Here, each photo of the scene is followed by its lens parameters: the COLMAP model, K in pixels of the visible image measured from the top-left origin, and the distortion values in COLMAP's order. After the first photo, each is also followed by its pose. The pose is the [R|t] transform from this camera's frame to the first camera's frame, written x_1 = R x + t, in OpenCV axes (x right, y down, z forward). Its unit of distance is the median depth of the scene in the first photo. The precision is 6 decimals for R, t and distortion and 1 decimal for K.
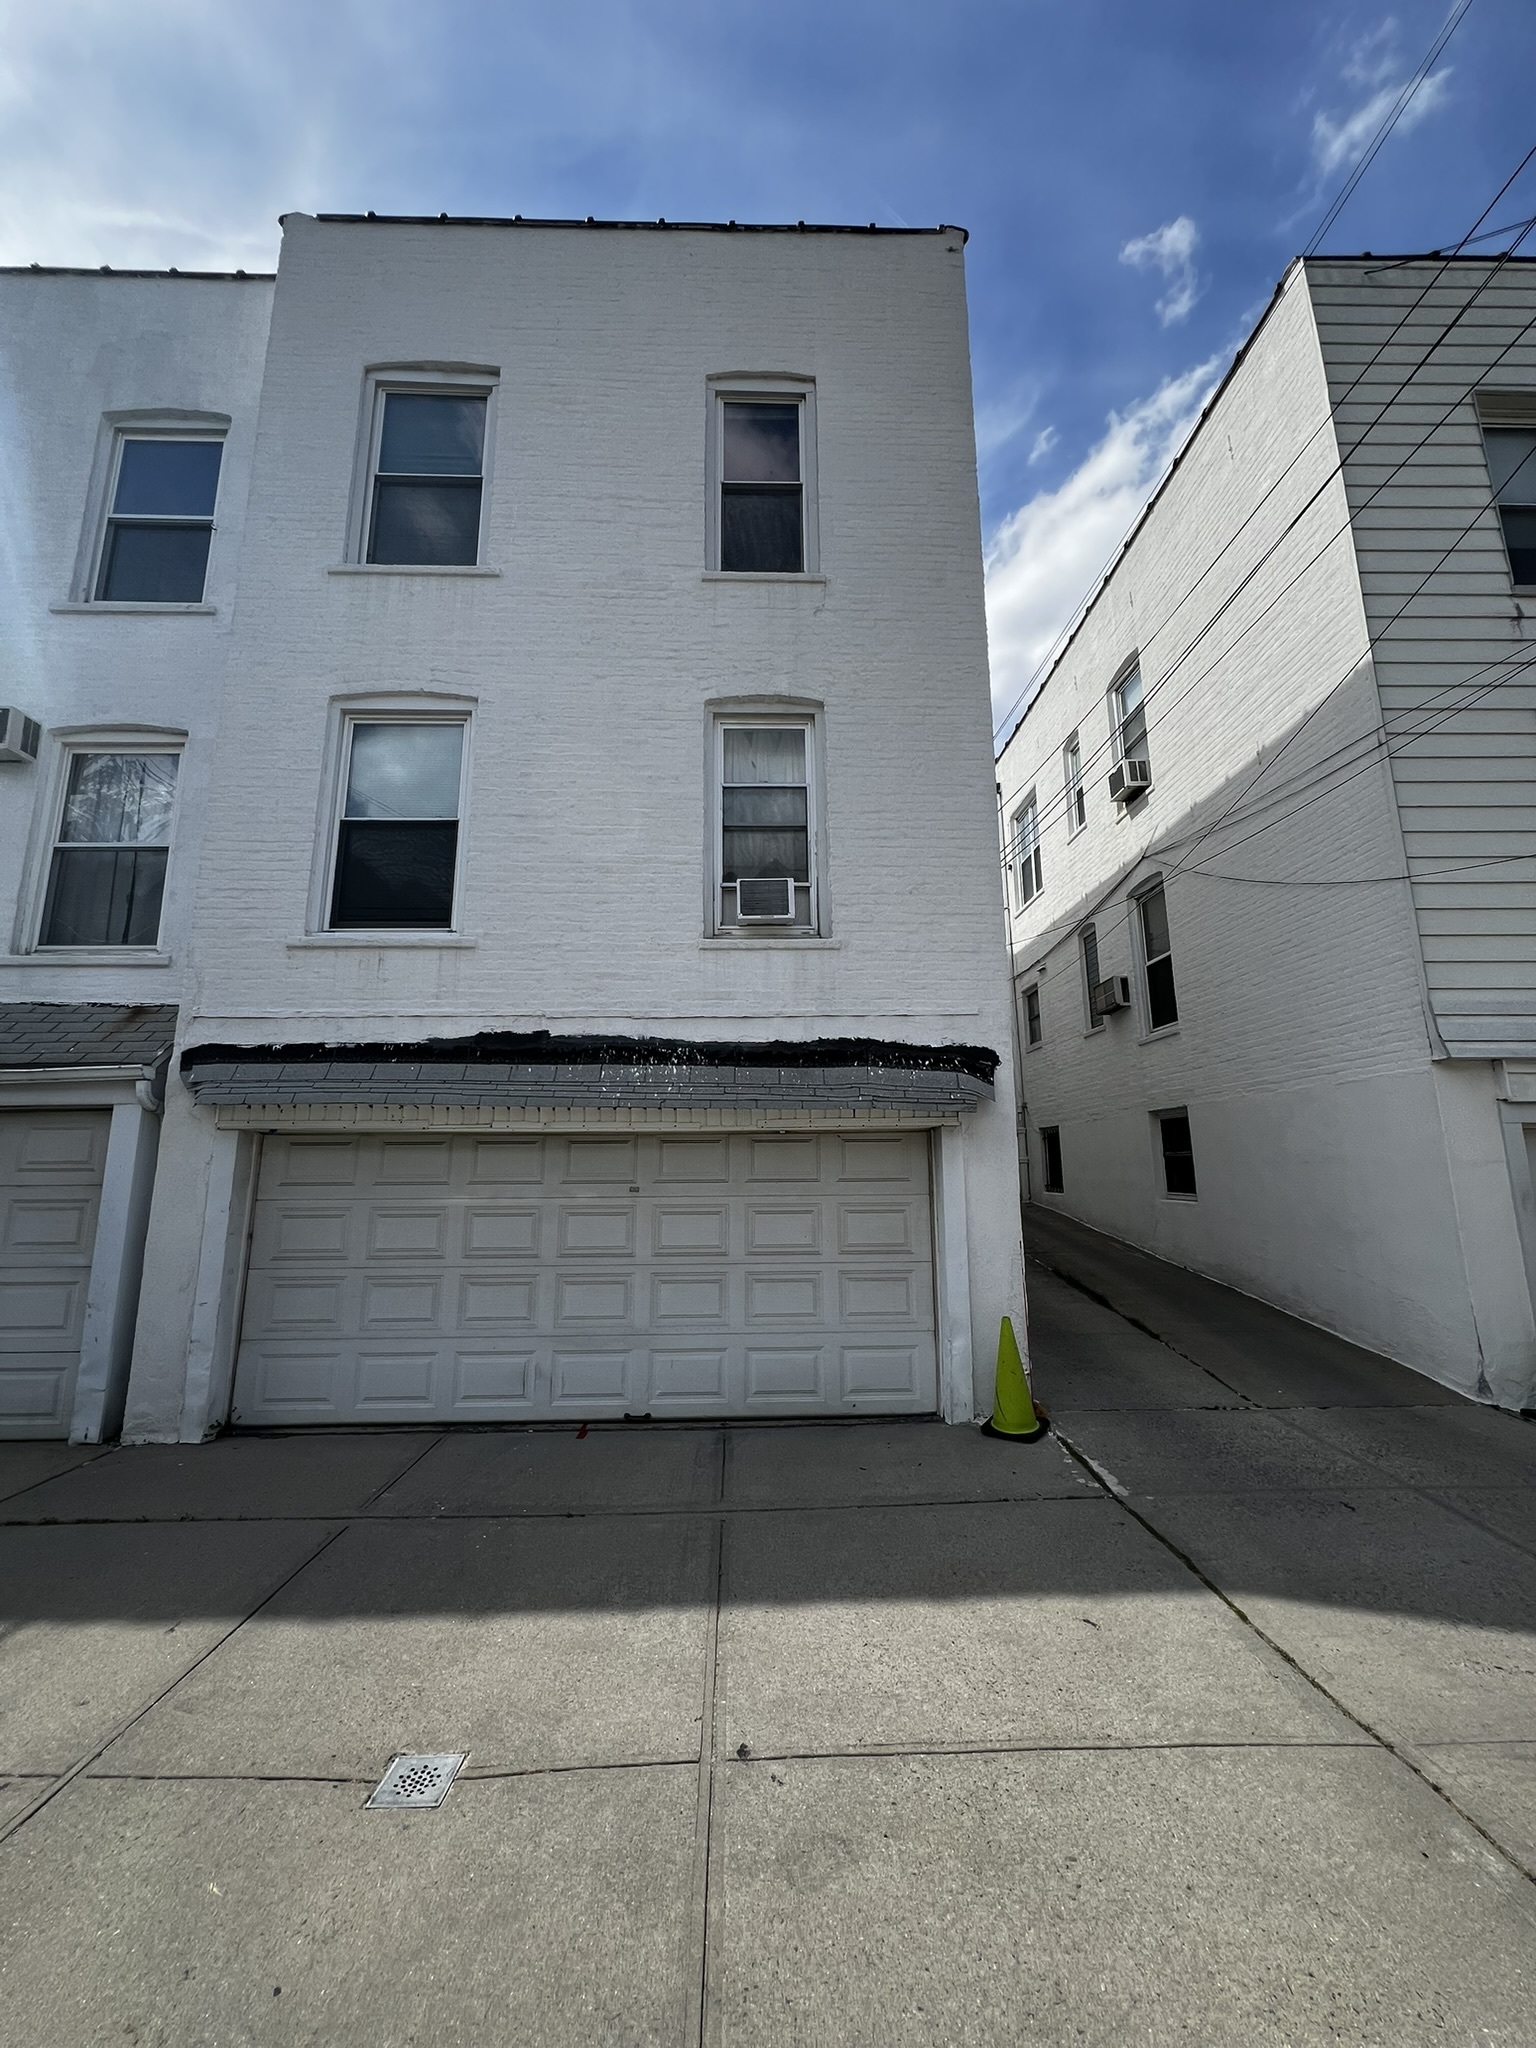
lens RADIAL K [[815.5, 0, 770.0], [0, 815.5, 1018.5], [0, 0, 1]] dist [-0.002359, 0.000456]
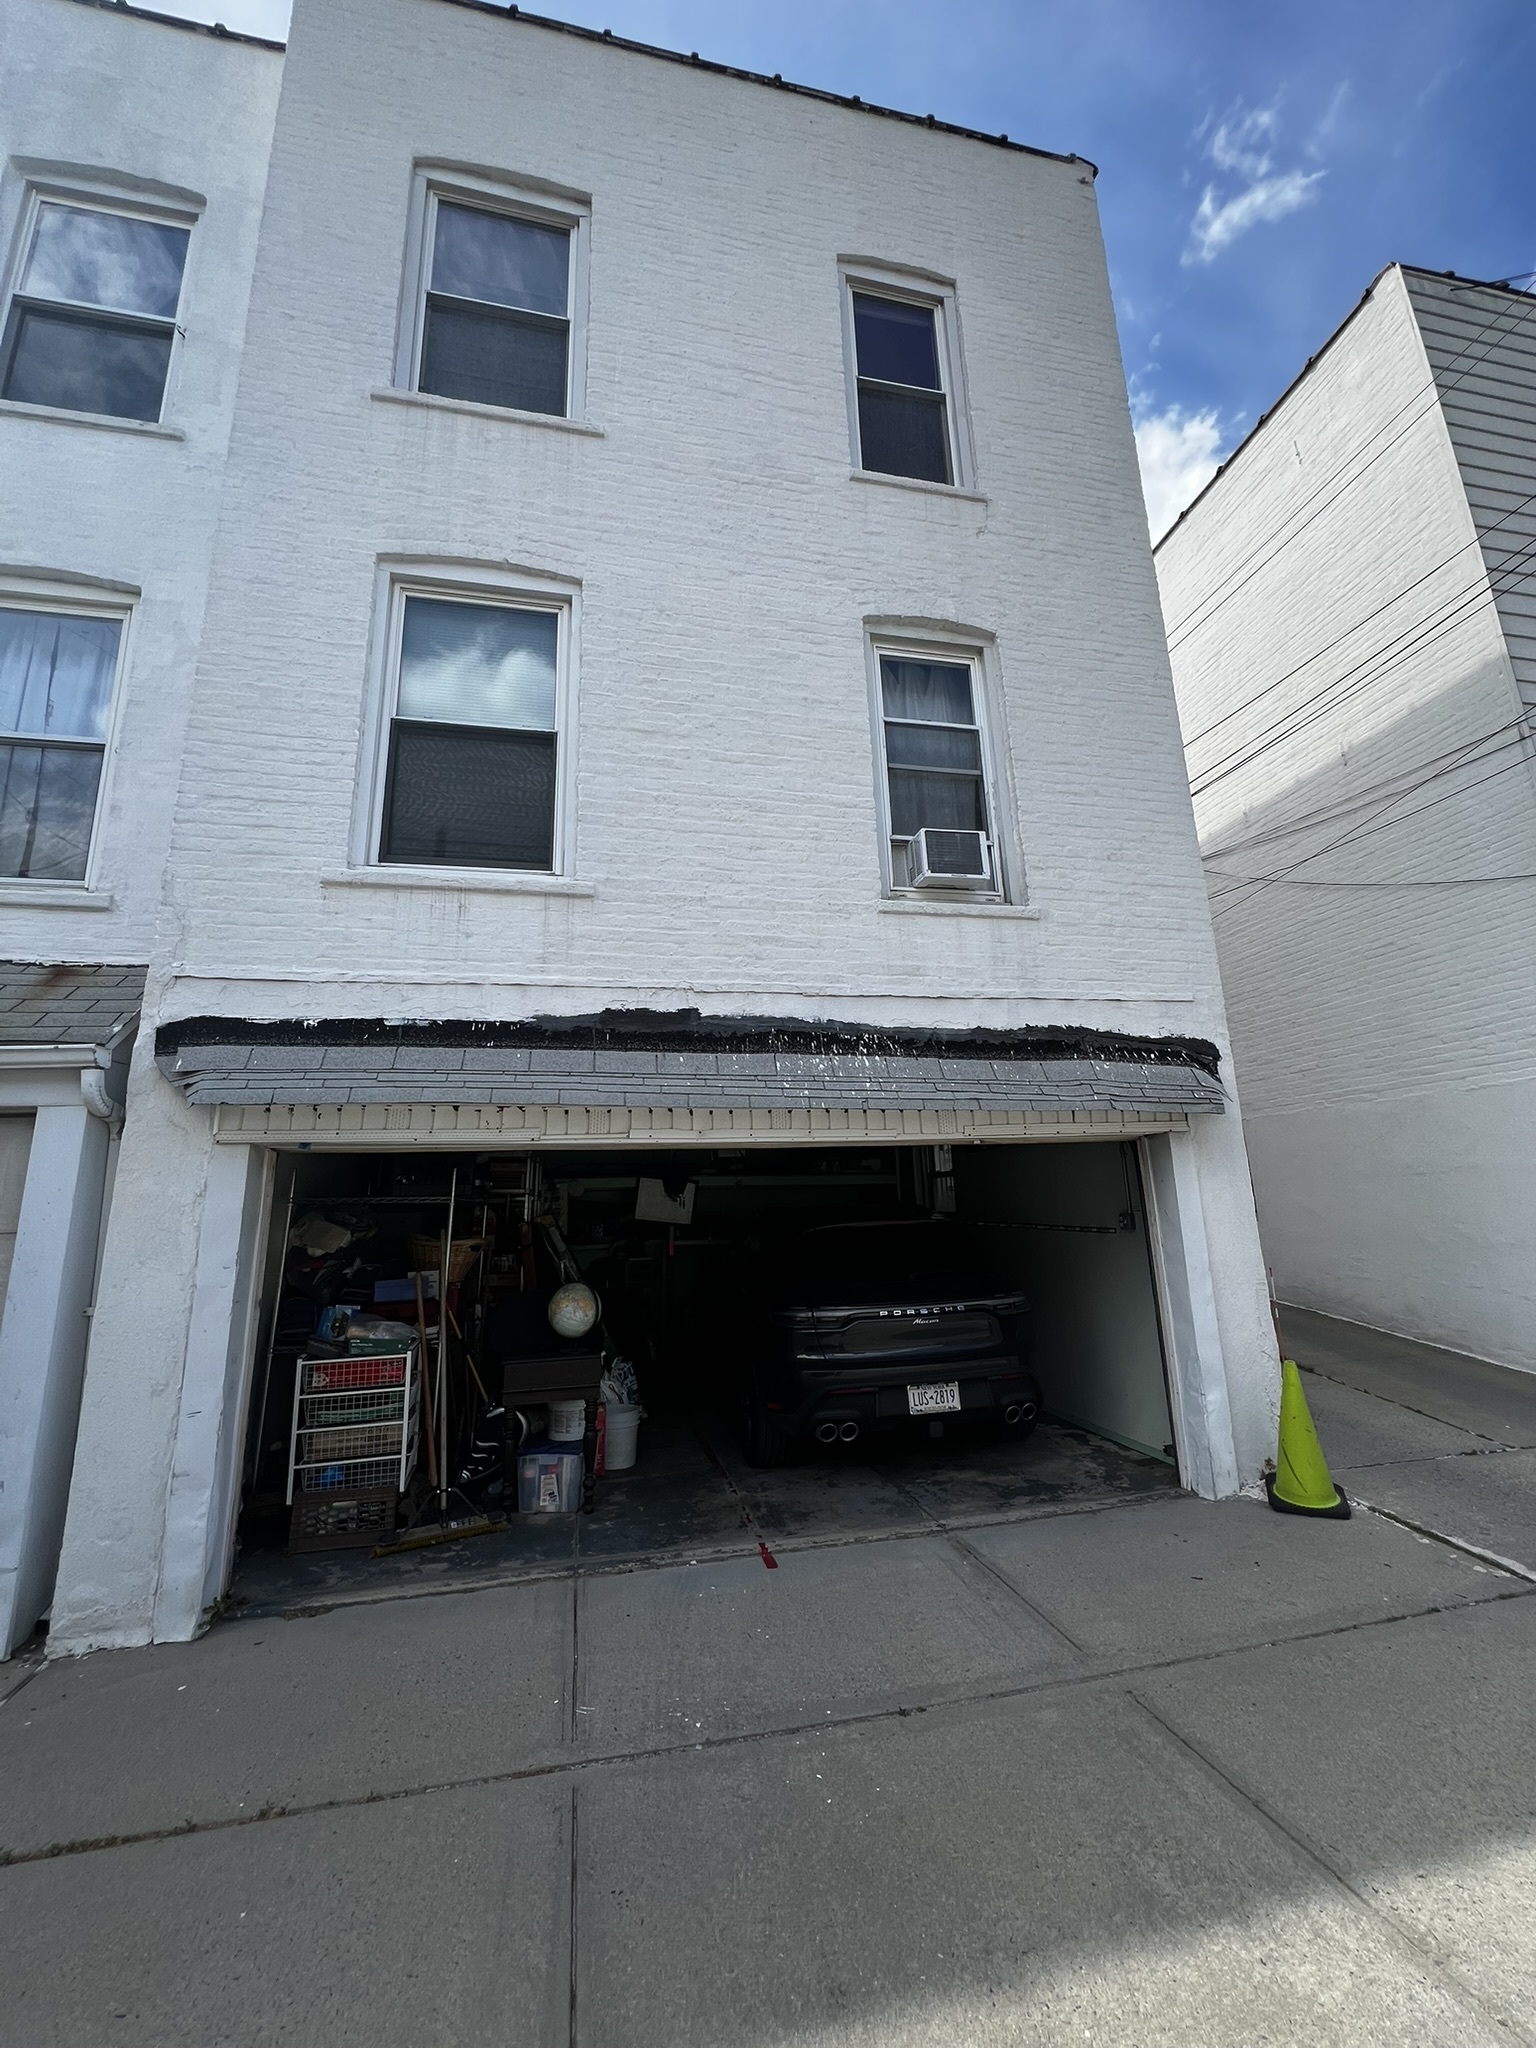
lens RADIAL K [[815.5, 0, 770.0], [0, 815.5, 1018.5], [0, 0, 1]] dist [-0.002359, 0.000456]
pose [[0.982877, 0.018181, 0.183364, -0.337788], [-0.010339, 0.998994, -0.043631, 0.055038], [-0.183973, 0.040988, 0.982076, 0.244413]]
